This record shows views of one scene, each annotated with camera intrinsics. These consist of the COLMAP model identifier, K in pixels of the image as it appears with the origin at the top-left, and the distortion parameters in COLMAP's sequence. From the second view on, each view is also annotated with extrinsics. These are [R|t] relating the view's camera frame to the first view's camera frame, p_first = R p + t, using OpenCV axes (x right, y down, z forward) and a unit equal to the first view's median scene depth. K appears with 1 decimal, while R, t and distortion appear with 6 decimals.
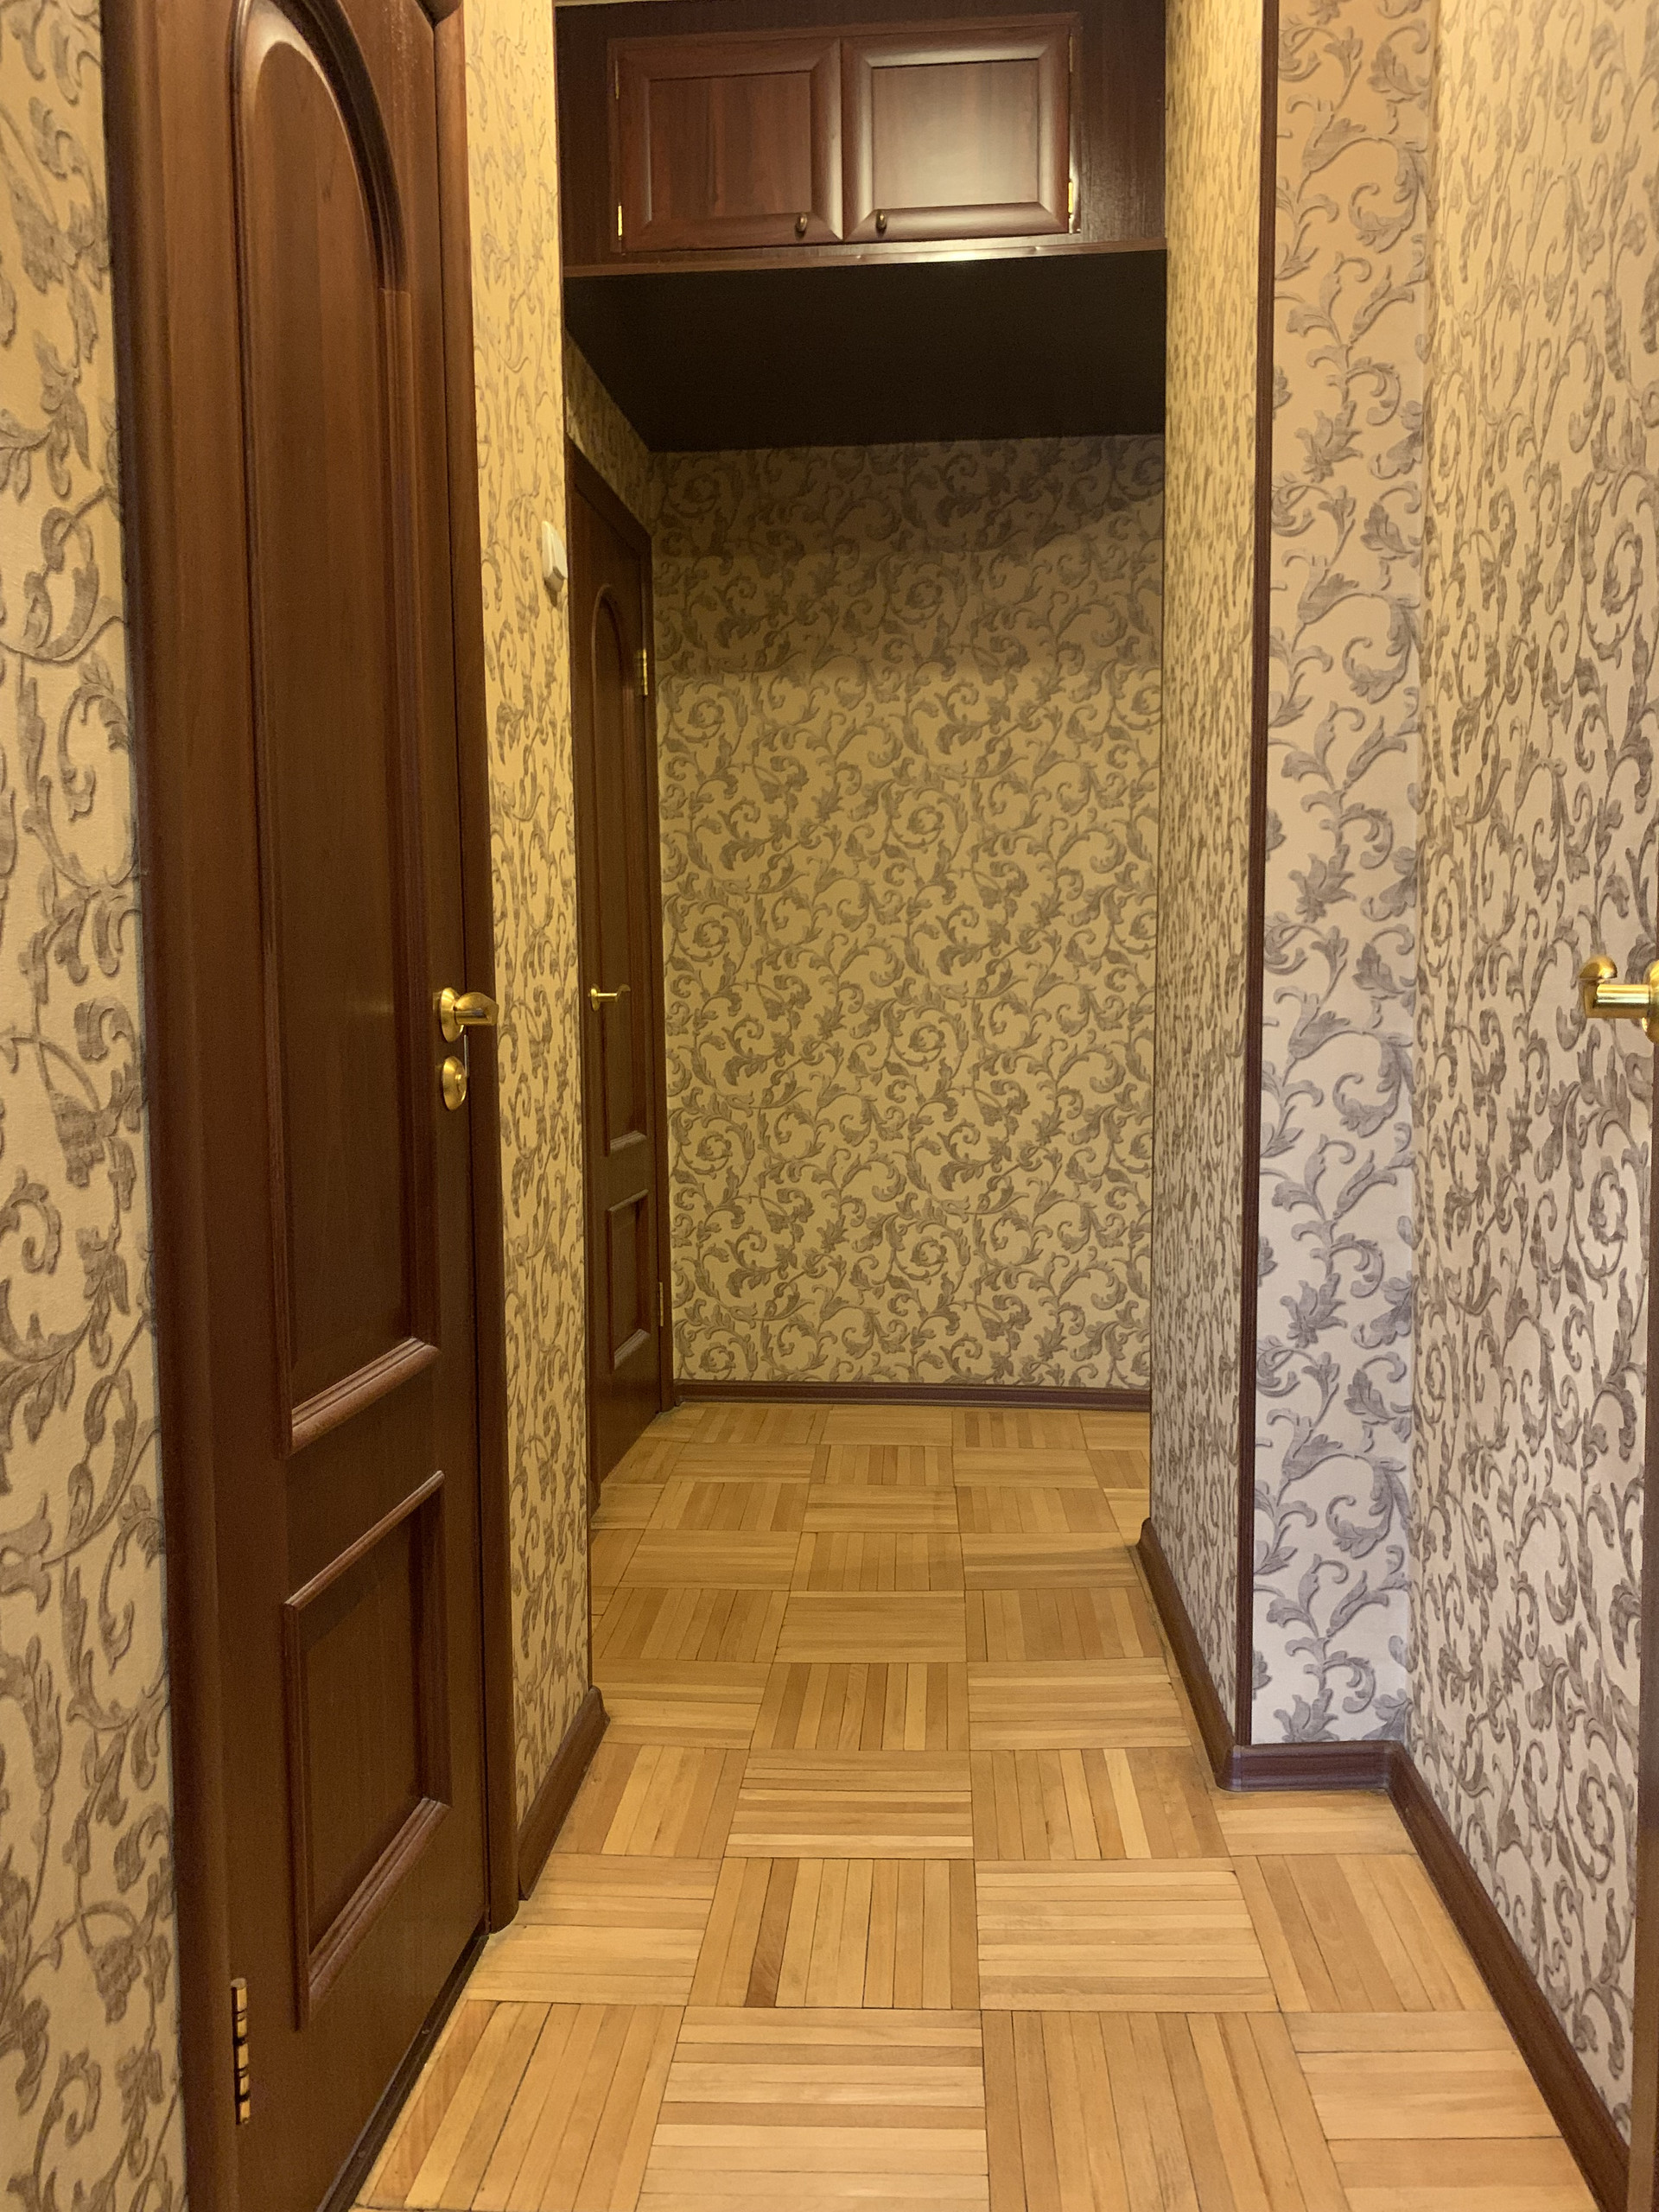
lens RADIAL K [[1696.7, 0, 835.5], [0, 1696.7, 1101.1], [0, 0, 1]] dist [0.031085, -0.040746]
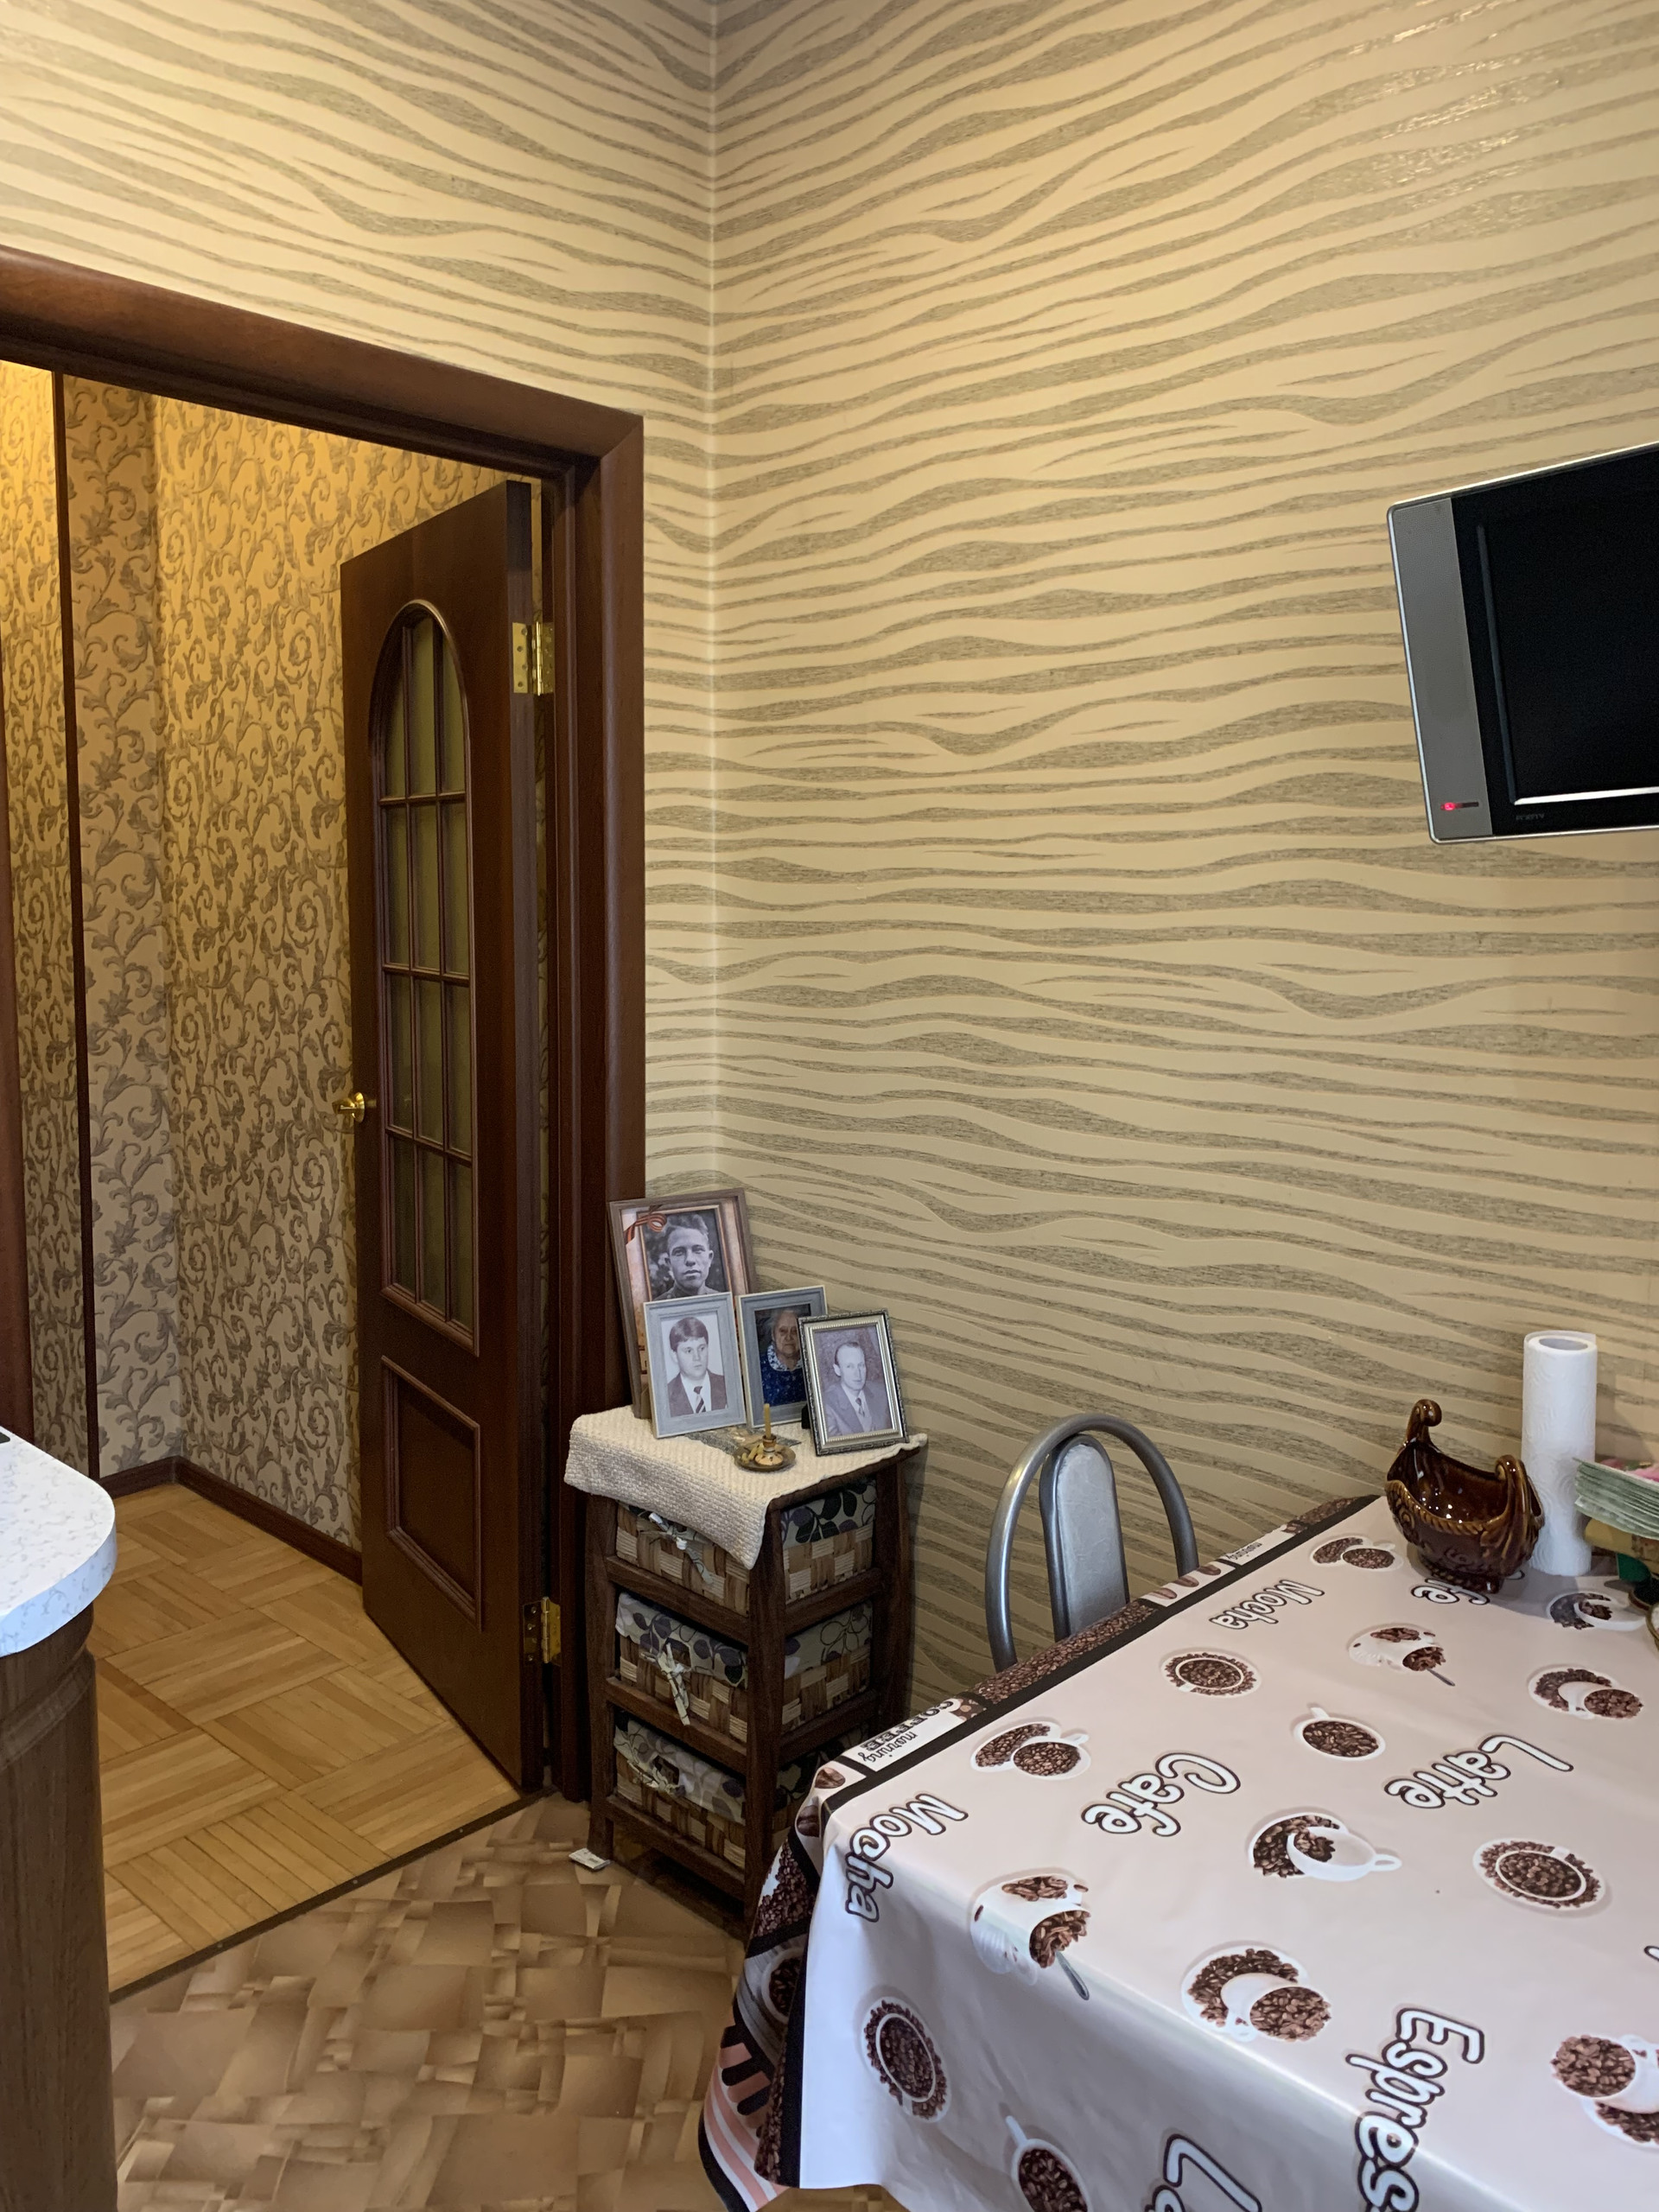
lens RADIAL K [[1696.7, 0, 827.6], [0, 1696.7, 1098.6], [0, 0, 1]] dist [0.031085, -0.040746]
pose [[0.634653, -0.077963, 0.768855, -0.730907], [0.034388, 0.996762, 0.072688, -0.151362], [-0.772032, -0.019693, 0.635279, -0.863444]]
